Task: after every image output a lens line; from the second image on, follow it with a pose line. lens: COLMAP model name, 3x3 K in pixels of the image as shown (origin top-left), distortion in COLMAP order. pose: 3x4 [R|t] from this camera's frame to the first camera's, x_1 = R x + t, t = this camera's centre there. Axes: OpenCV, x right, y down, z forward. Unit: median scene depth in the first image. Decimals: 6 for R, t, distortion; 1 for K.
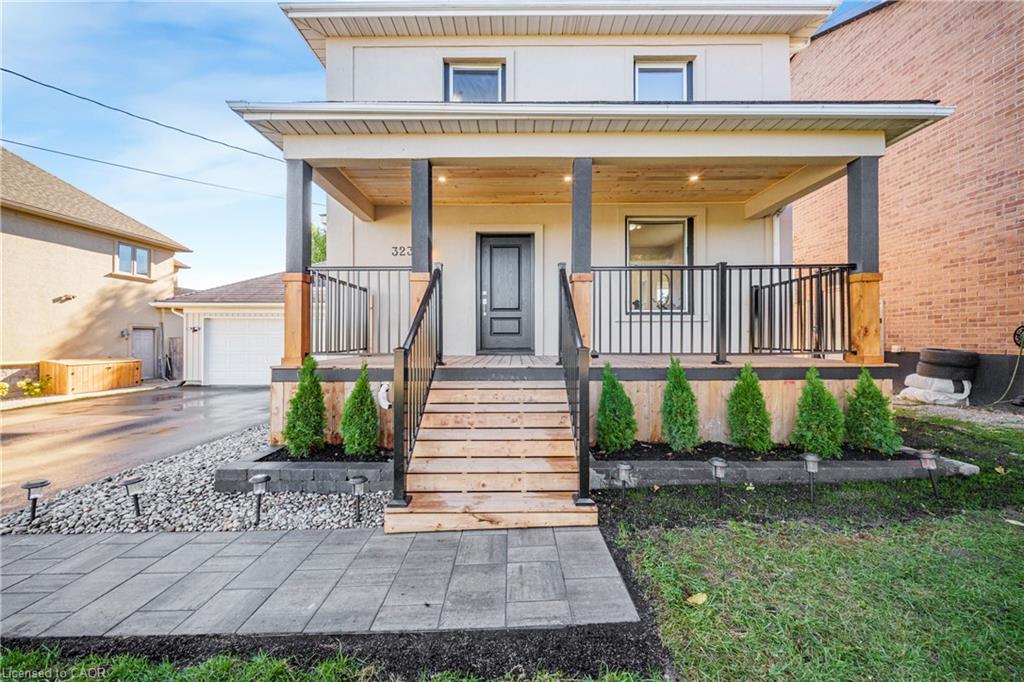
lens RADIAL K [[359.7, 0, 513.2], [0, 359.7, 338.2], [0, 0, 1]] dist [-0.000447, -0.000029]
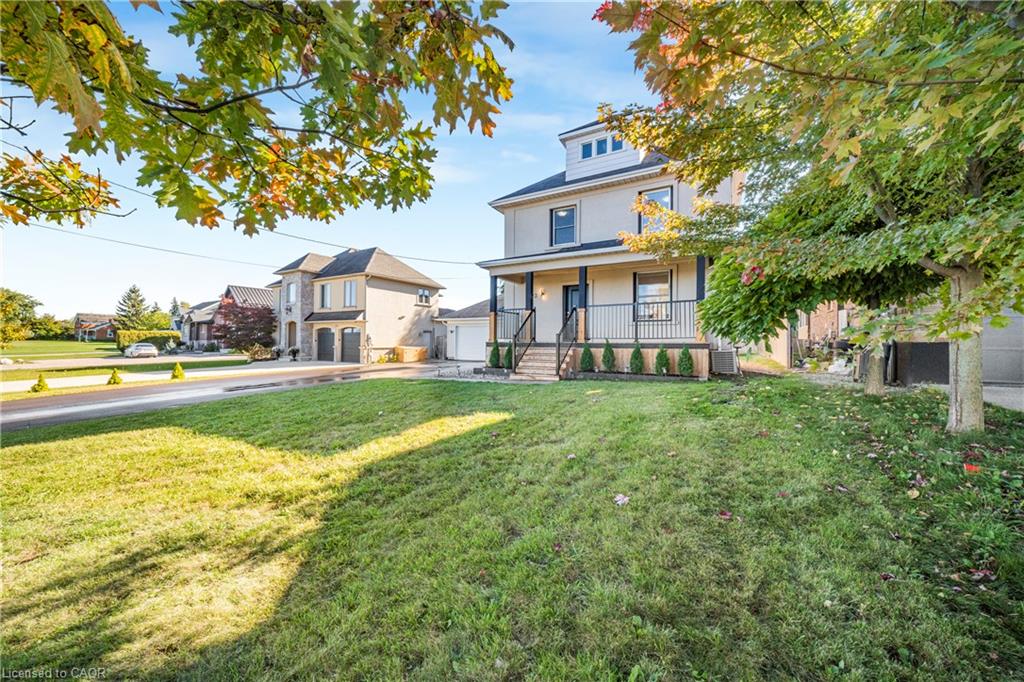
lens RADIAL K [[359.7, 0, 513.2], [0, 359.7, 338.2], [0, 0, 1]] dist [-0.000447, -0.000029]
pose [[0.875959, 0.000903, -0.482384, 0.678972], [-0.002964, 0.999989, -0.003510, 0.034229], [0.482376, 0.004505, 0.875953, -1.054545]]
